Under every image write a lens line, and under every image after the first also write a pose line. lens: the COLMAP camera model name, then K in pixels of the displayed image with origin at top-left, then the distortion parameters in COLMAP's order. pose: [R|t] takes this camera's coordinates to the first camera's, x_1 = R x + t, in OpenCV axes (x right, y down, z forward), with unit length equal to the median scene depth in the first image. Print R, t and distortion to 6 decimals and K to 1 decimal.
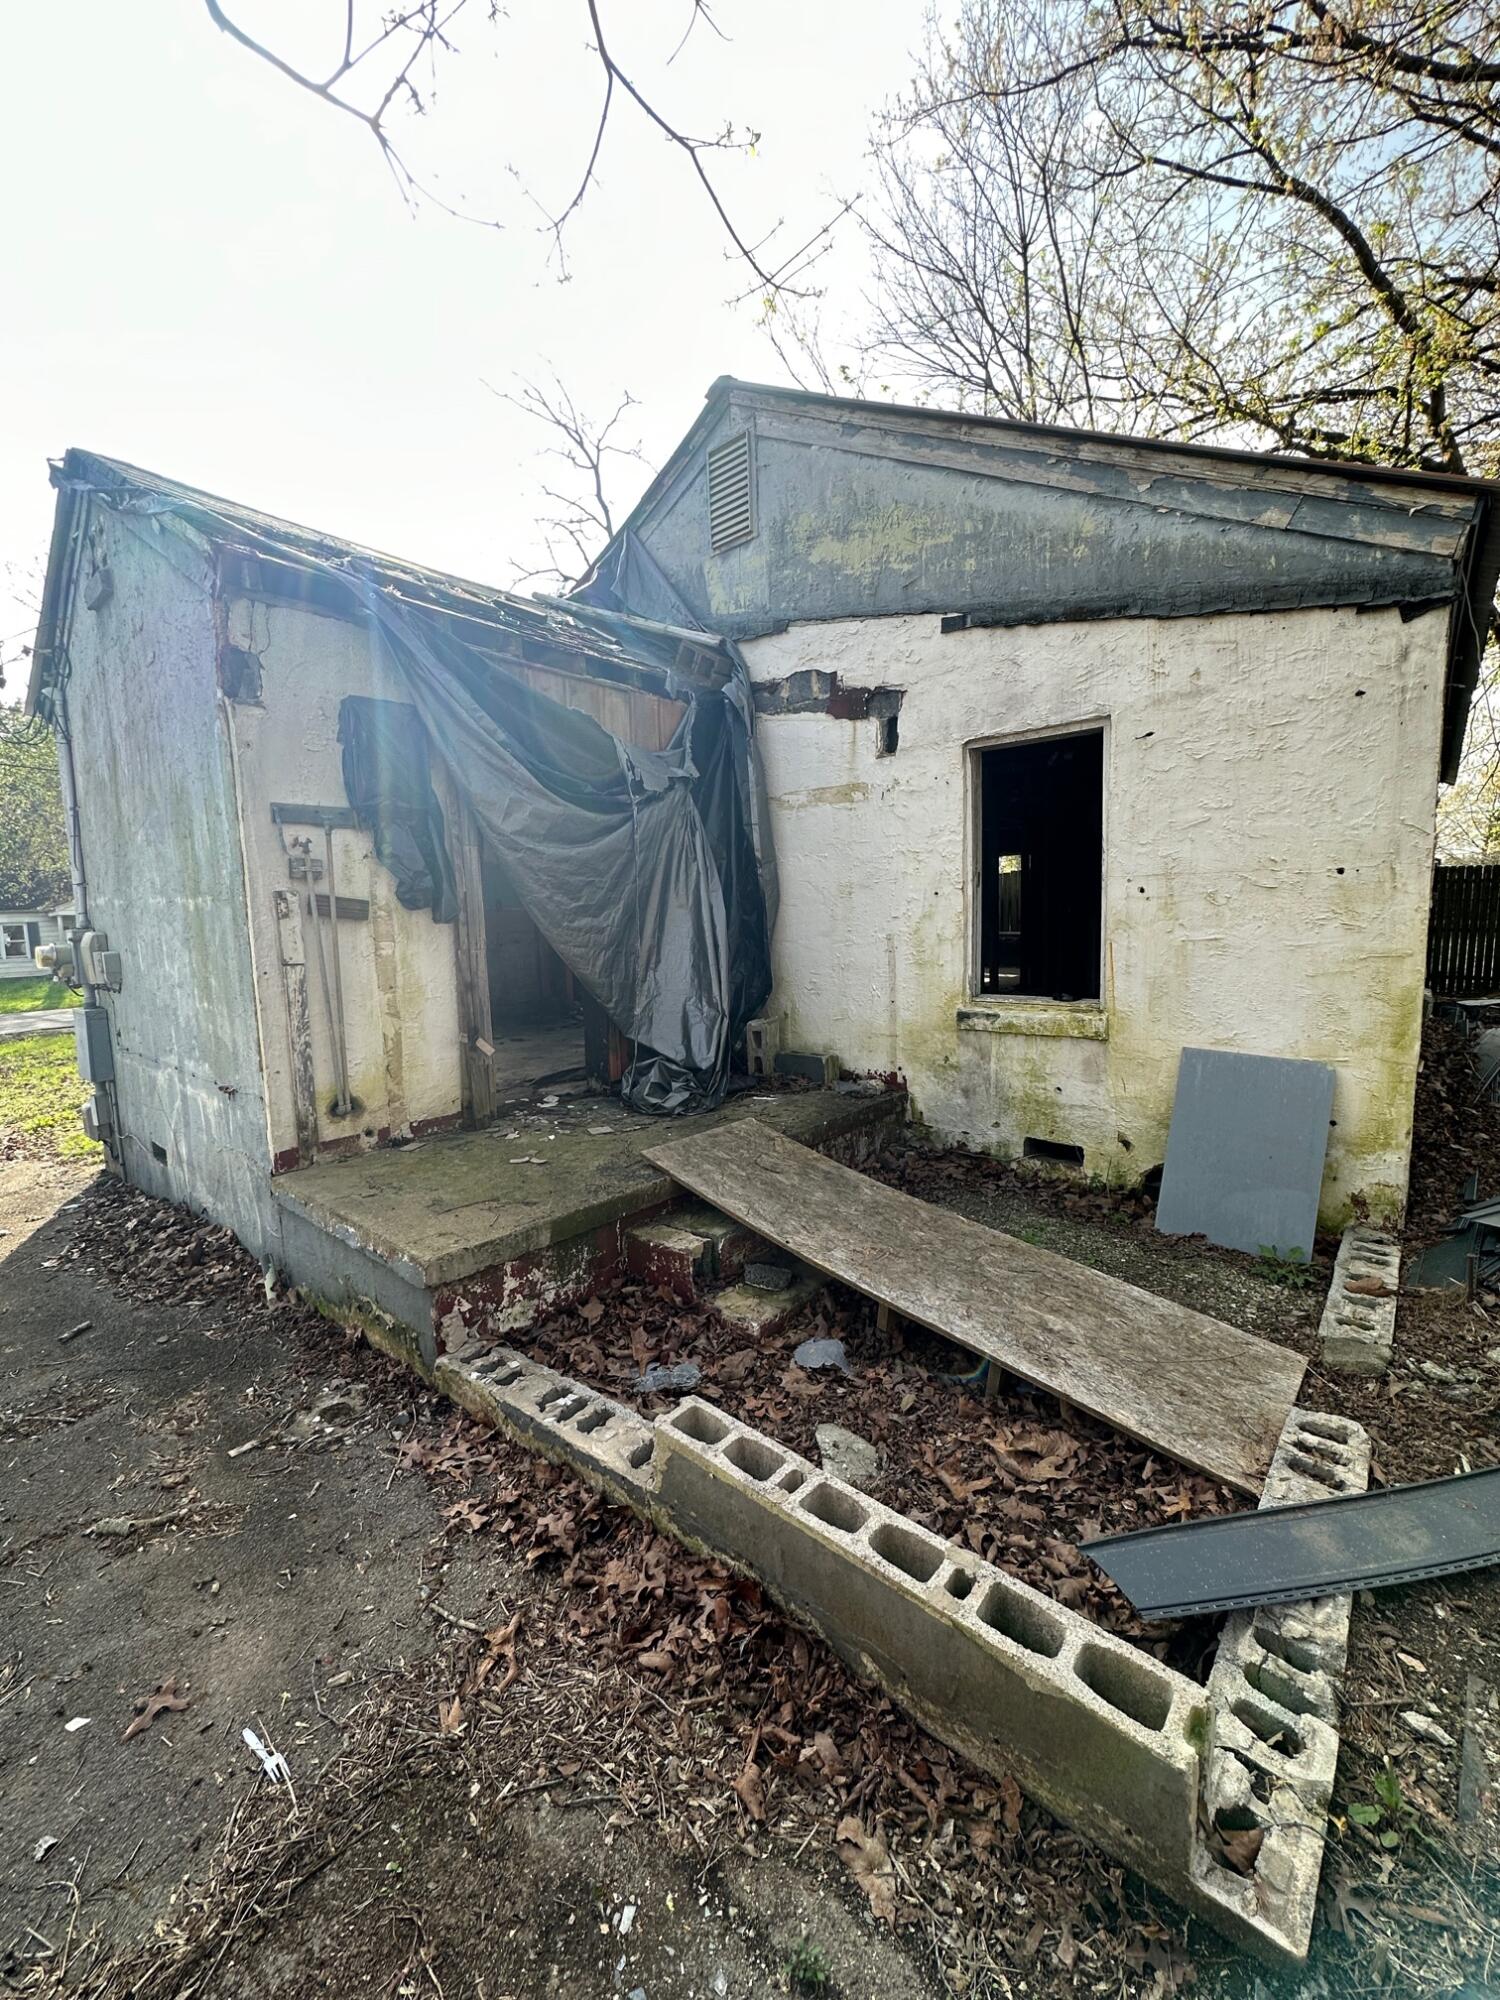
lens RADIAL K [[795.0, 0, 751.4], [0, 795.0, 1000.1], [0, 0, 1]] dist [-0.002294, 0.000250]
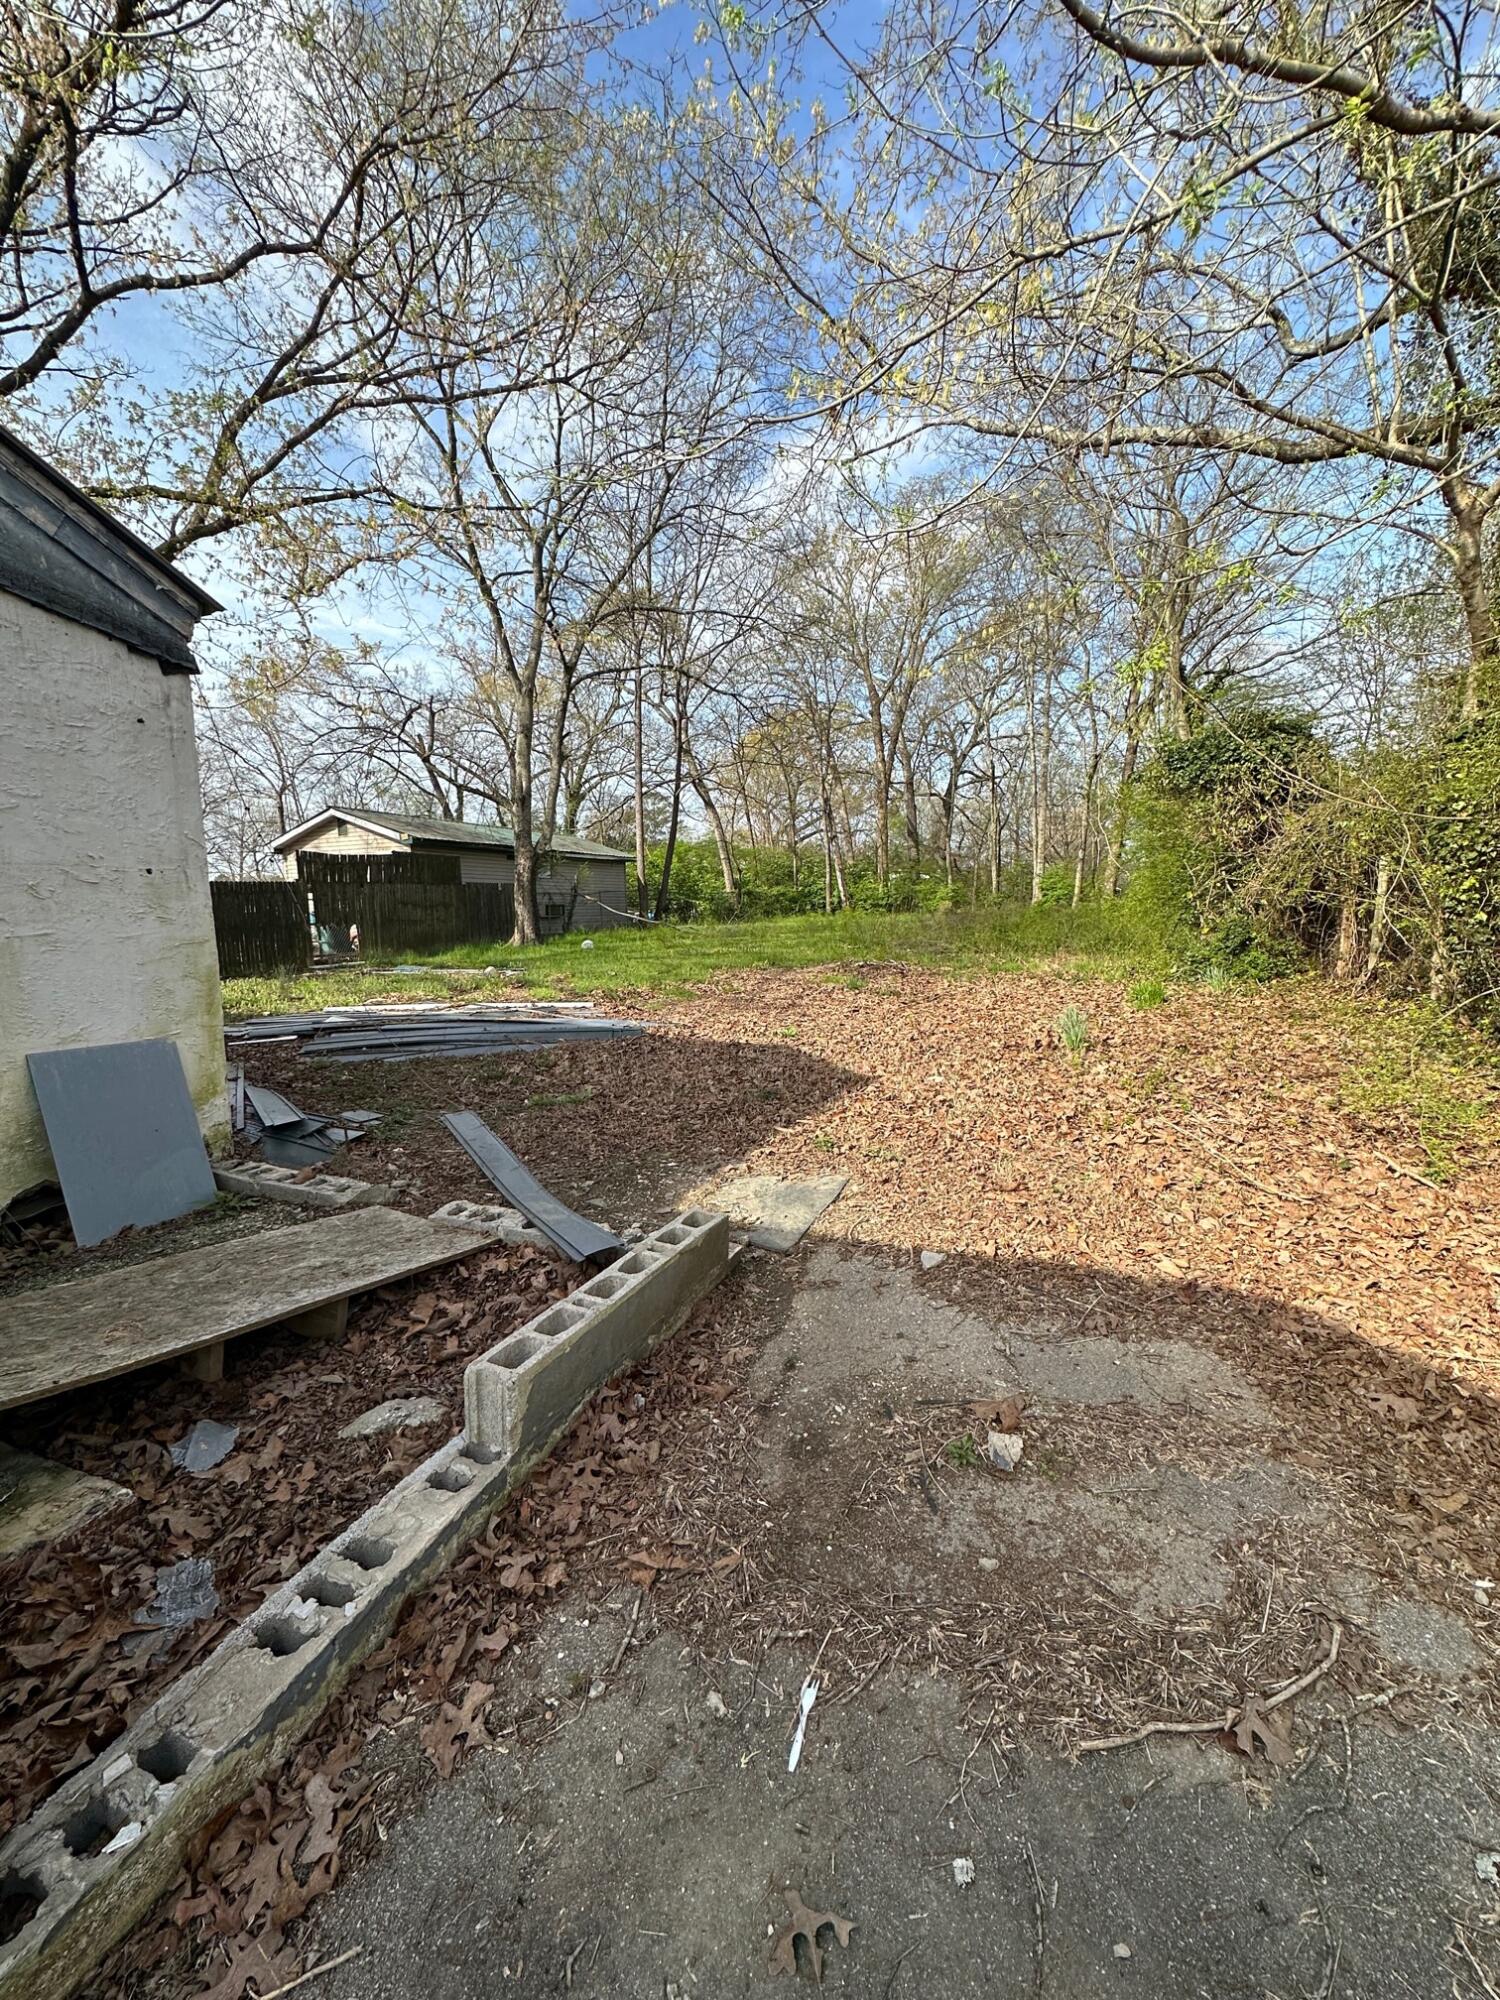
lens RADIAL K [[795.0, 0, 751.4], [0, 795.0, 1000.1], [0, 0, 1]] dist [-0.002294, 0.000250]
pose [[-0.303162, -0.081921, 0.949411, -0.709328], [0.131533, 0.983164, 0.126834, -0.010292], [-0.943818, 0.163330, -0.287283, 0.591793]]
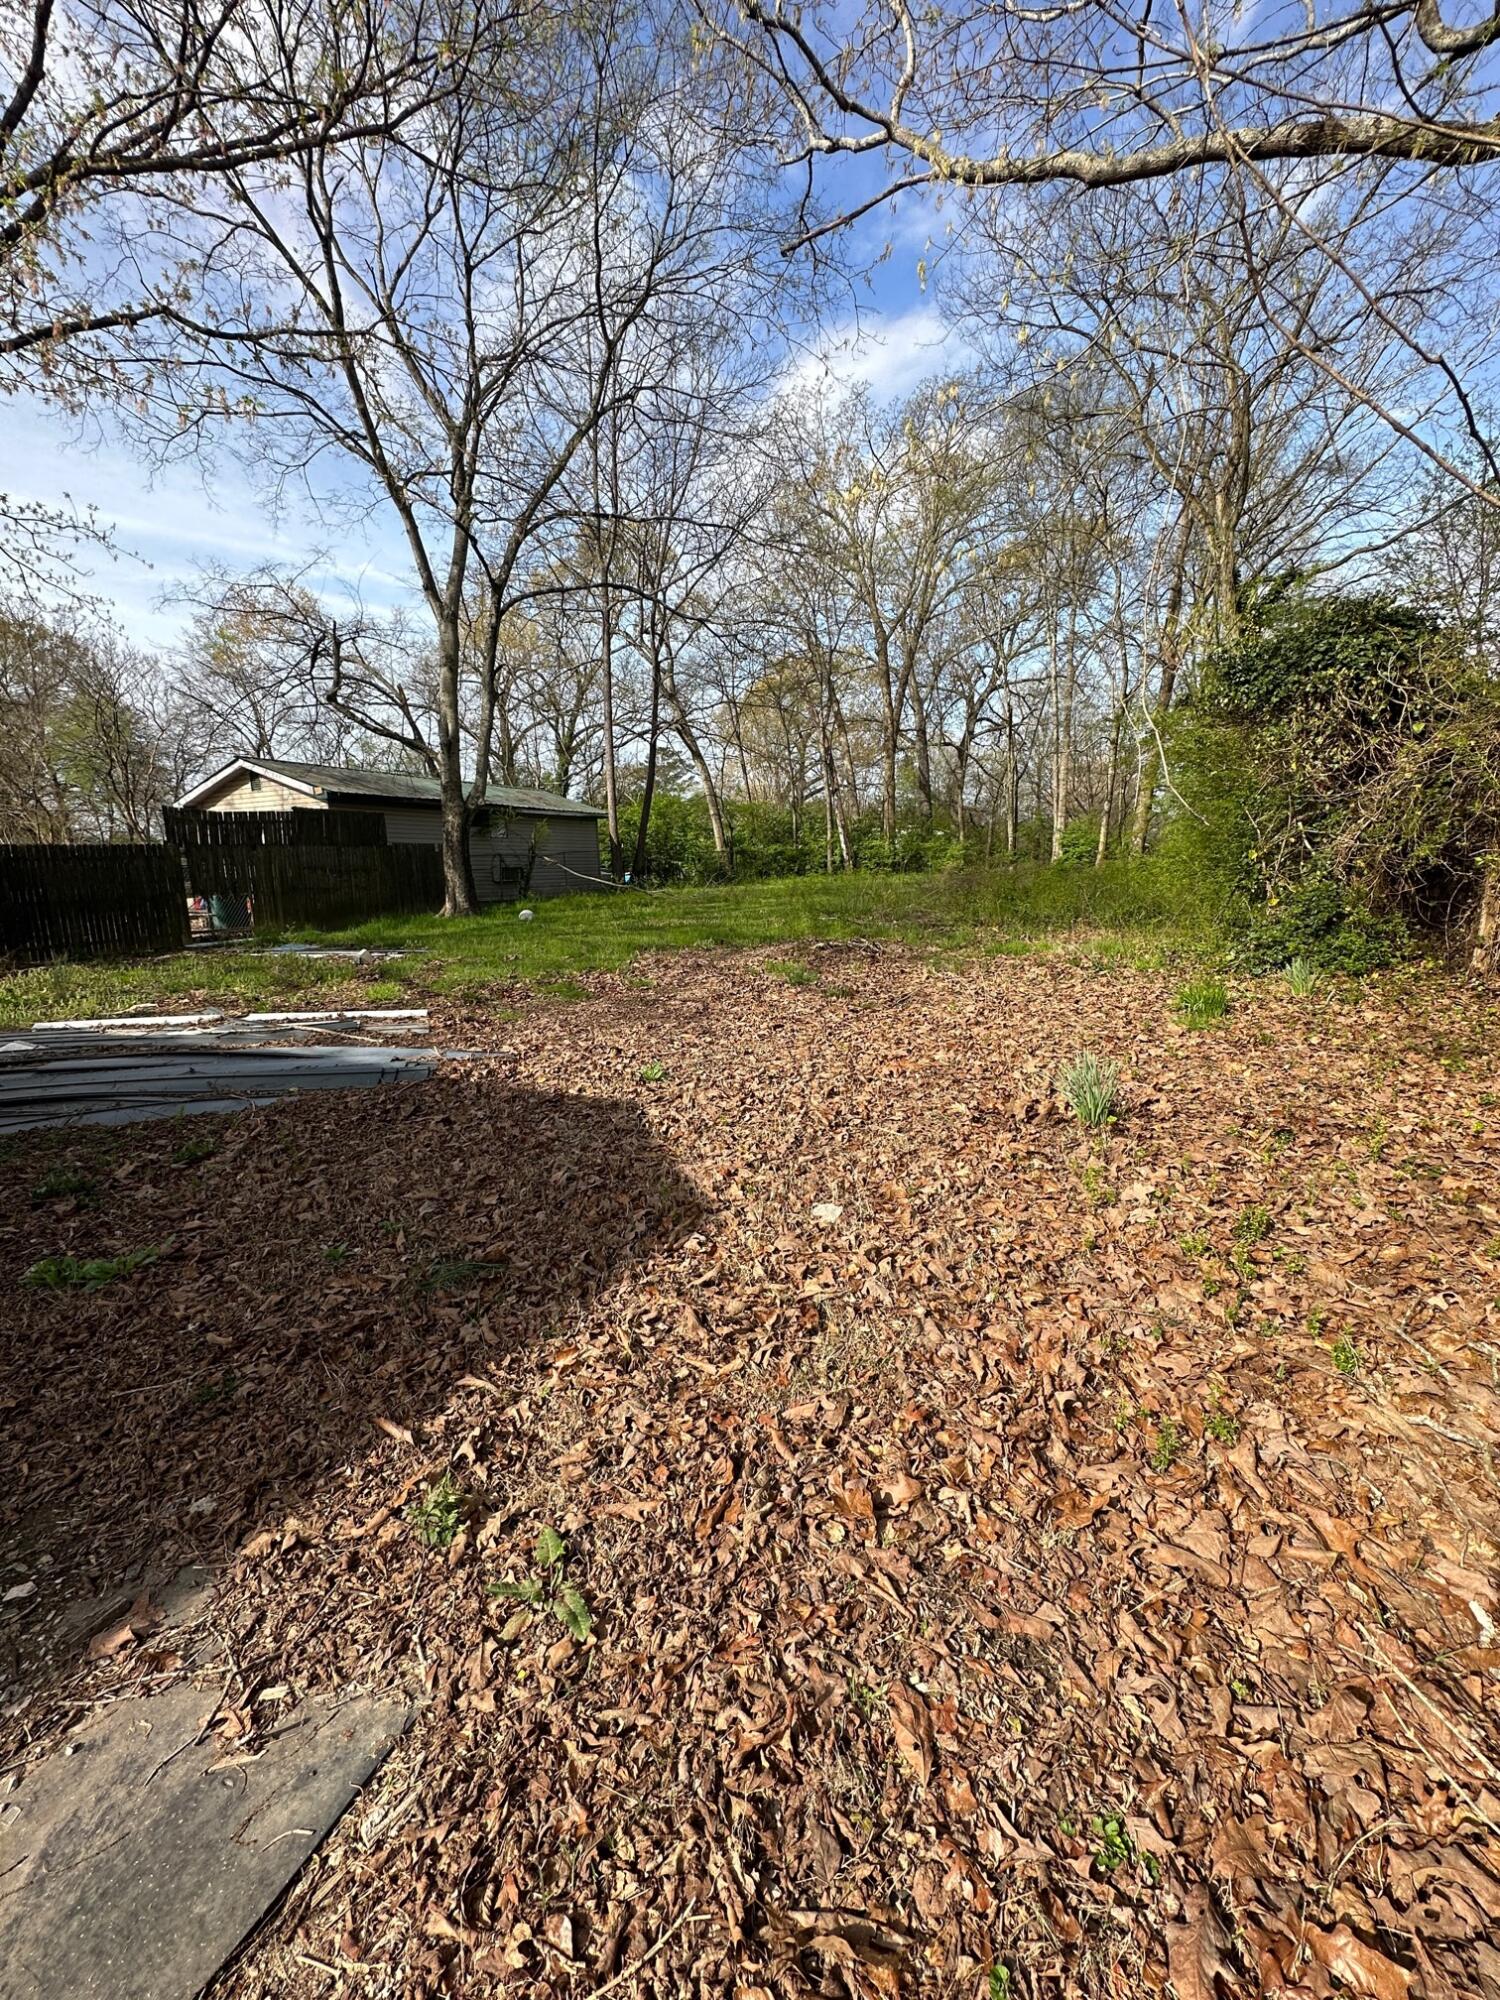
lens RADIAL K [[795.0, 0, 751.4], [0, 795.0, 1000.1], [0, 0, 1]] dist [-0.002294, 0.000250]
pose [[-0.281570, -0.129805, 0.950720, 0.048023], [0.138226, 0.974986, 0.174056, 0.018910], [-0.949533, 0.180423, -0.256584, -0.038330]]
